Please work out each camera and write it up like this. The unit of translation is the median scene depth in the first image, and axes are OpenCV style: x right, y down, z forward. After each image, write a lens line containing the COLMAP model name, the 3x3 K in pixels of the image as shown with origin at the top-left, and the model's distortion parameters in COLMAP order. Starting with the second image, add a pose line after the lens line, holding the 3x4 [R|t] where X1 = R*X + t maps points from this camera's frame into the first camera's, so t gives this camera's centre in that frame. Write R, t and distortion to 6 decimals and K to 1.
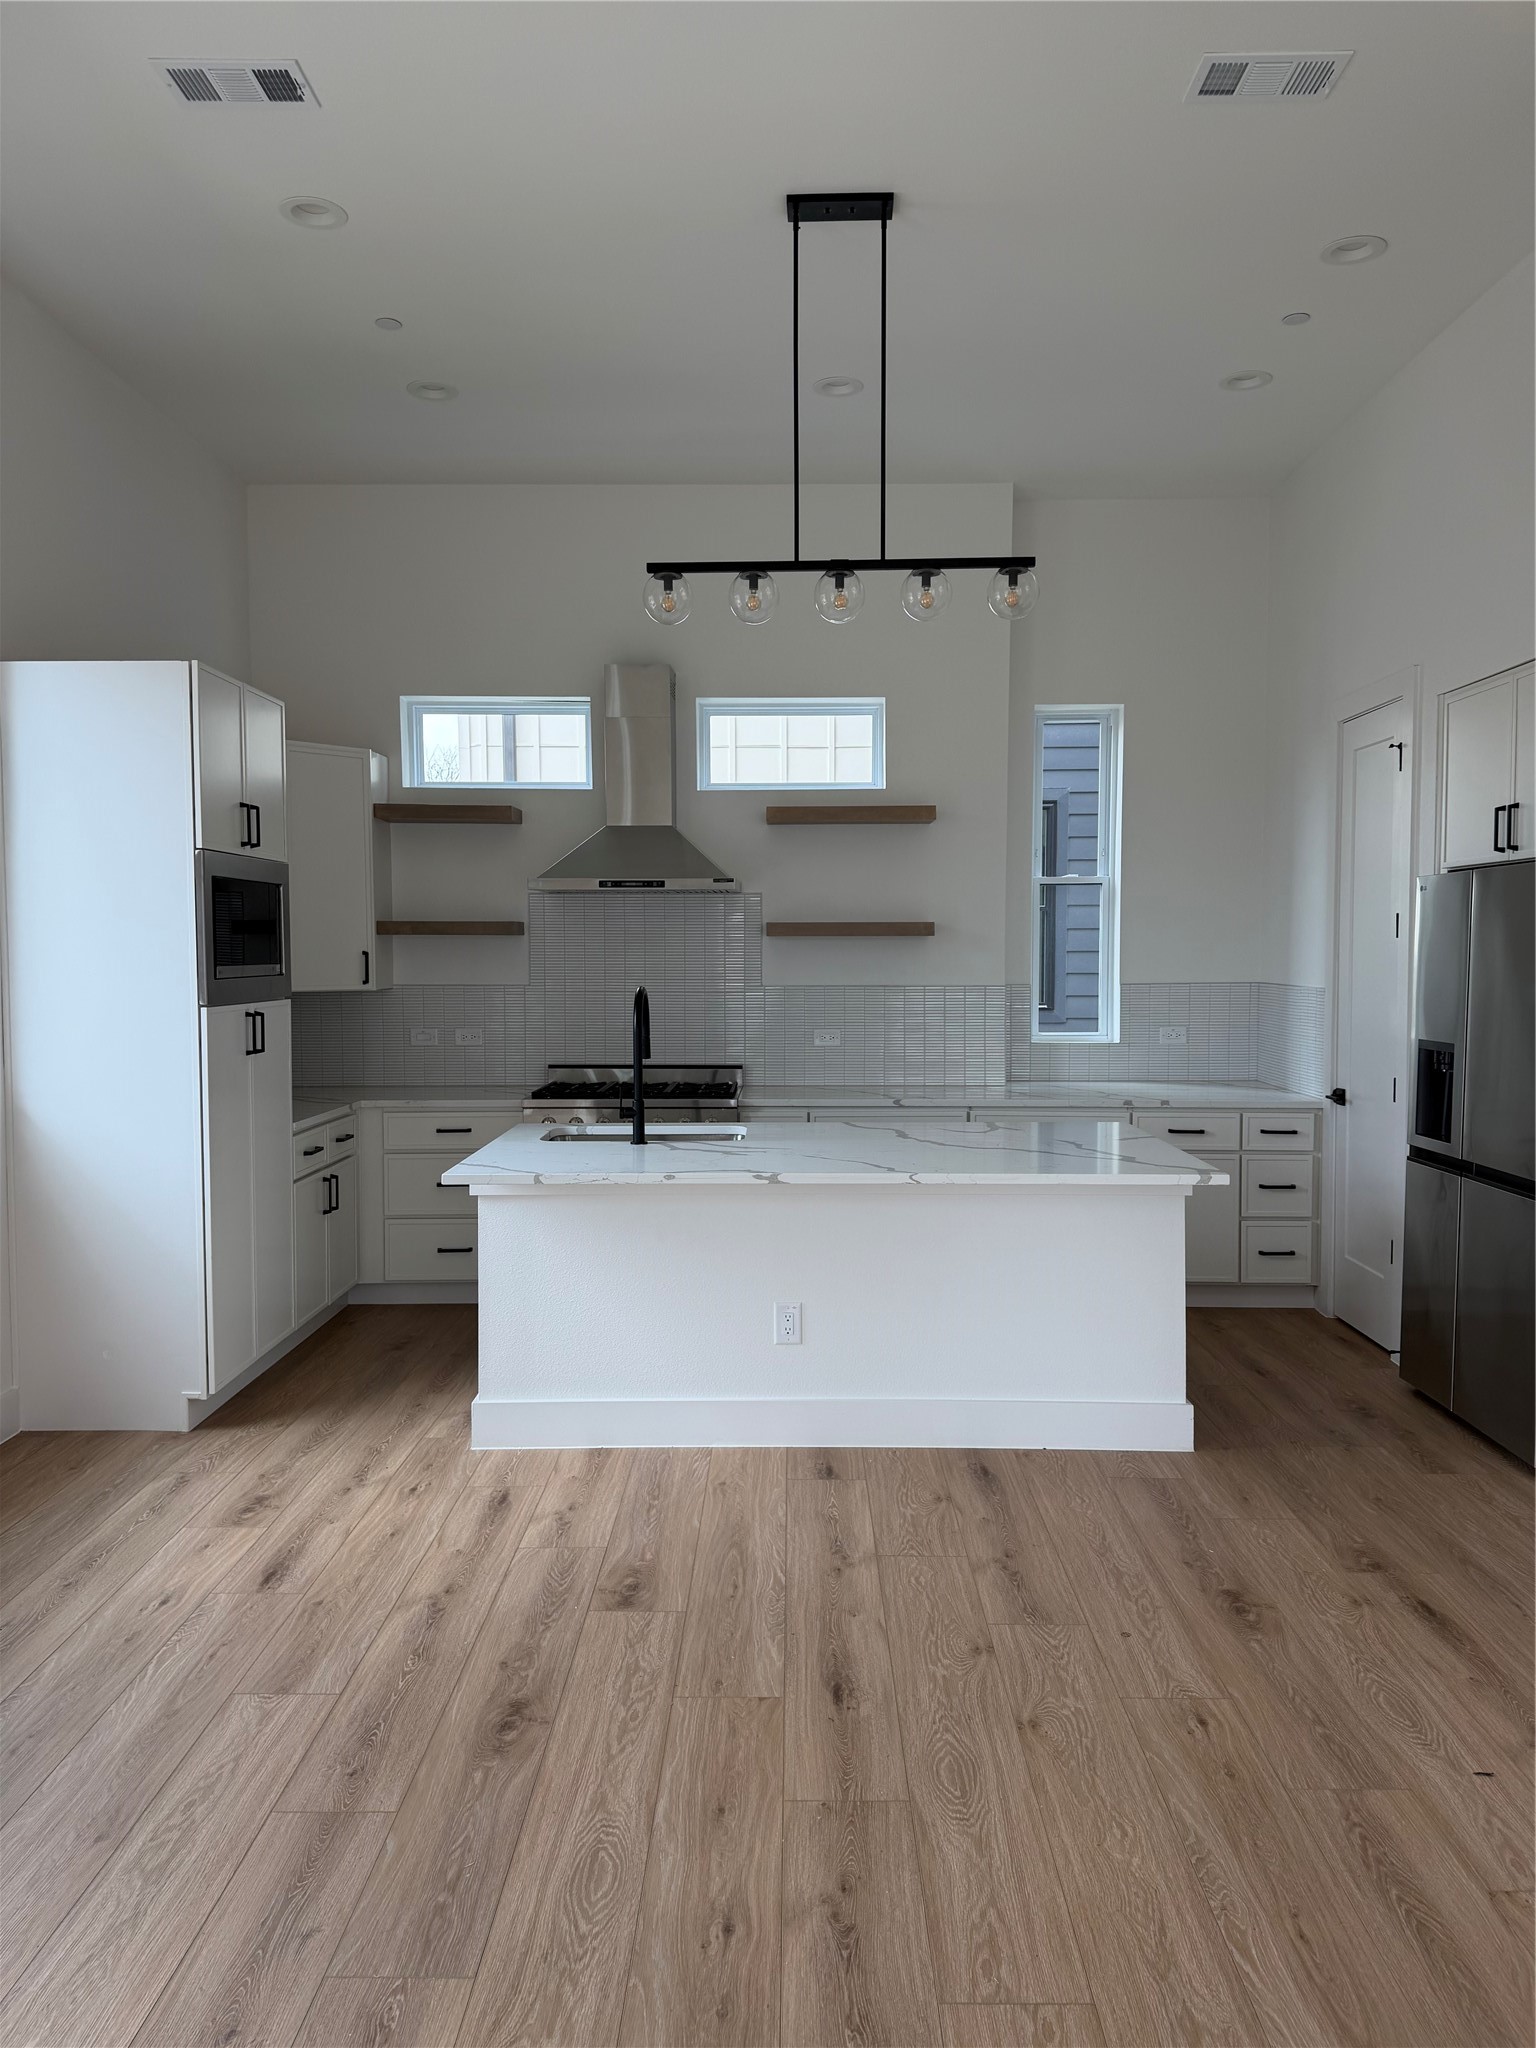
lens RADIAL K [[1422.9, 0, 748.4], [0, 1422.9, 1027.7], [0, 0, 1]] dist [0.036469, -0.043026]
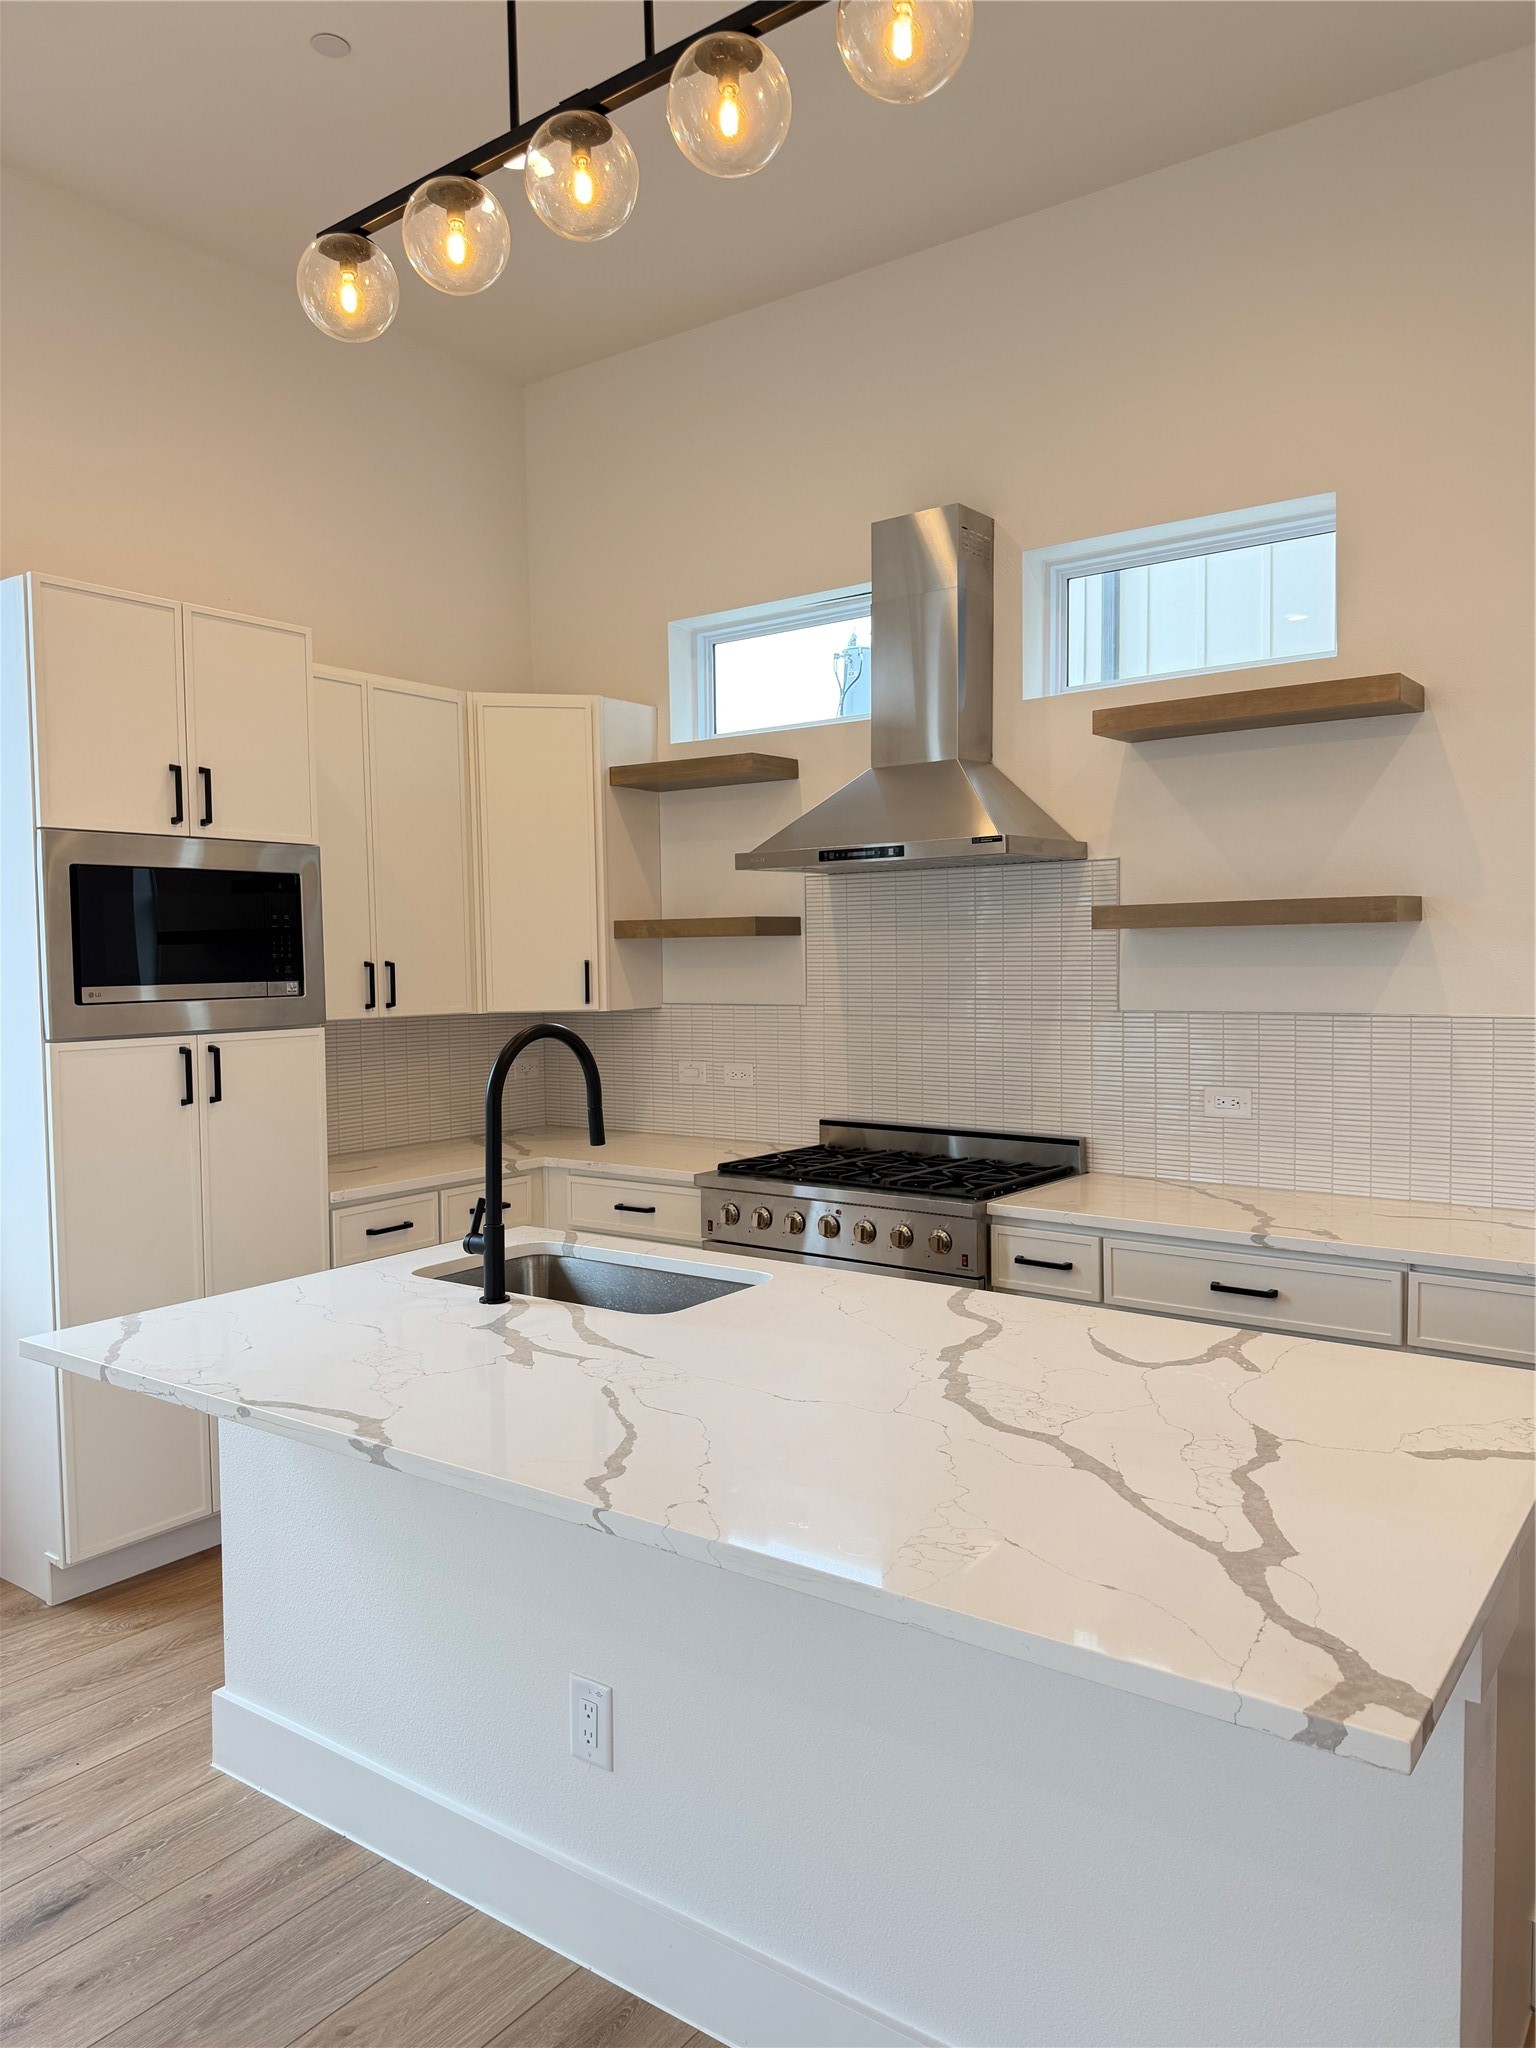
lens RADIAL K [[1422.9, 0, 757.5], [0, 1422.9, 1025.5], [0, 0, 1]] dist [0.036469, -0.043026]
pose [[0.813303, 0.022028, -0.581423, 0.356465], [-0.021422, 0.999739, 0.007911, -0.038003], [0.581446, 0.006022, 0.813563, 0.623854]]
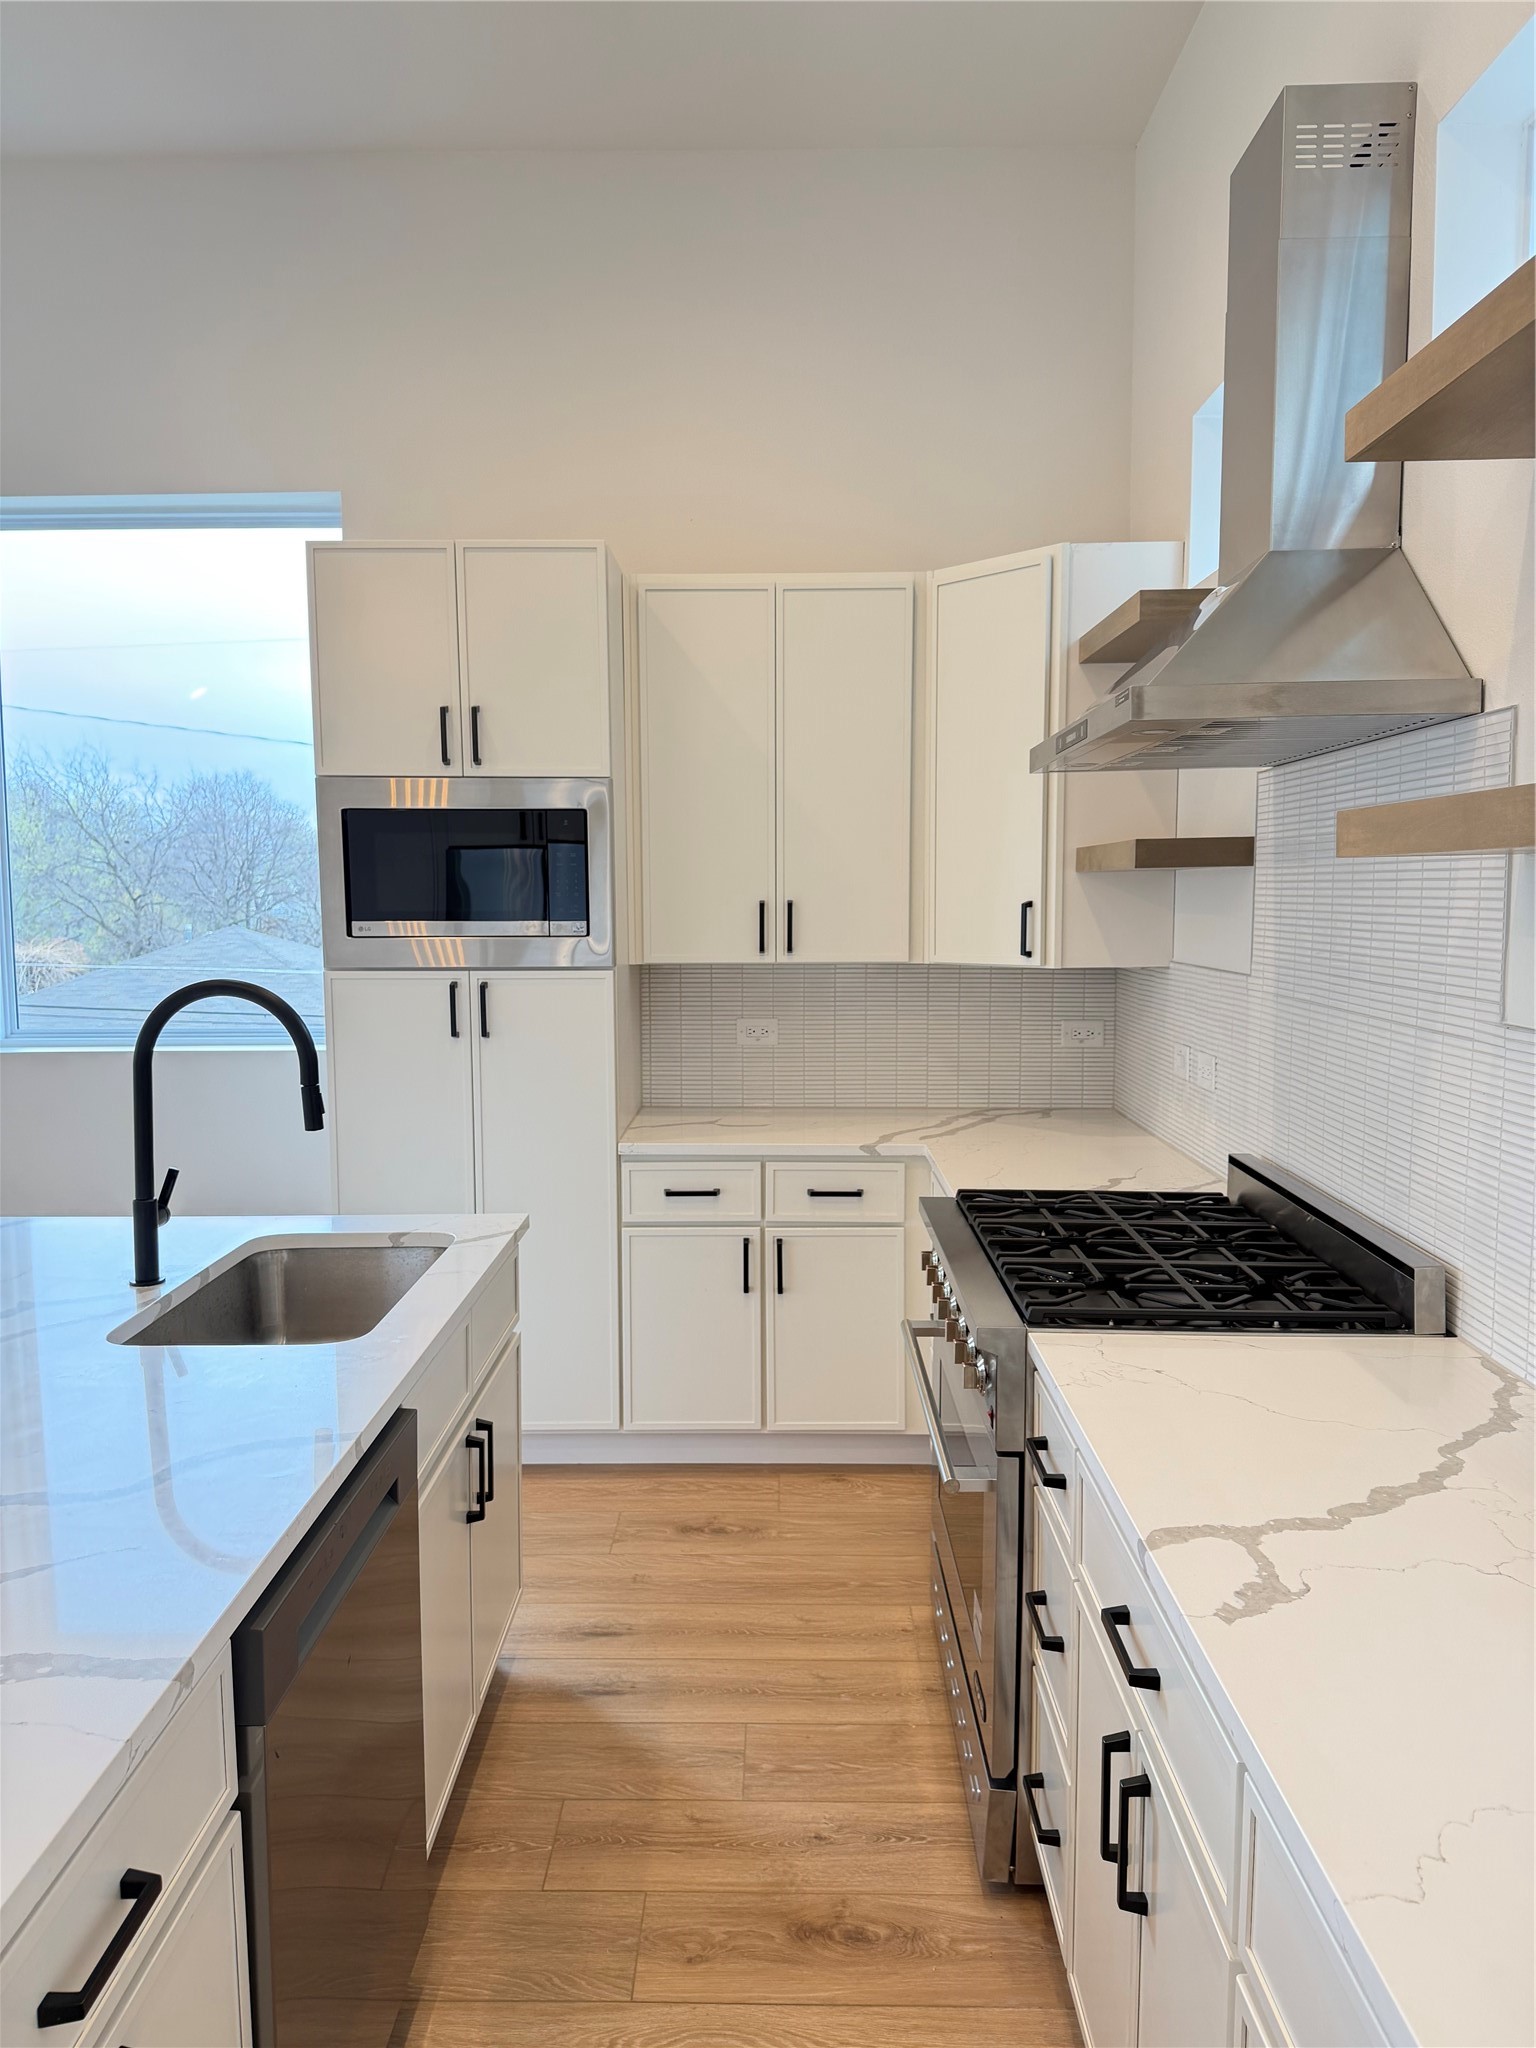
lens RADIAL K [[1422.9, 0, 756.6], [0, 1422.9, 1041.2], [0, 0, 1]] dist [0.036469, -0.043026]
pose [[-0.002846, 0.107651, -0.994185, 0.458093], [-0.050082, 0.992926, 0.107658, -0.077077], [0.998741, 0.050097, 0.002565, 1.278137]]
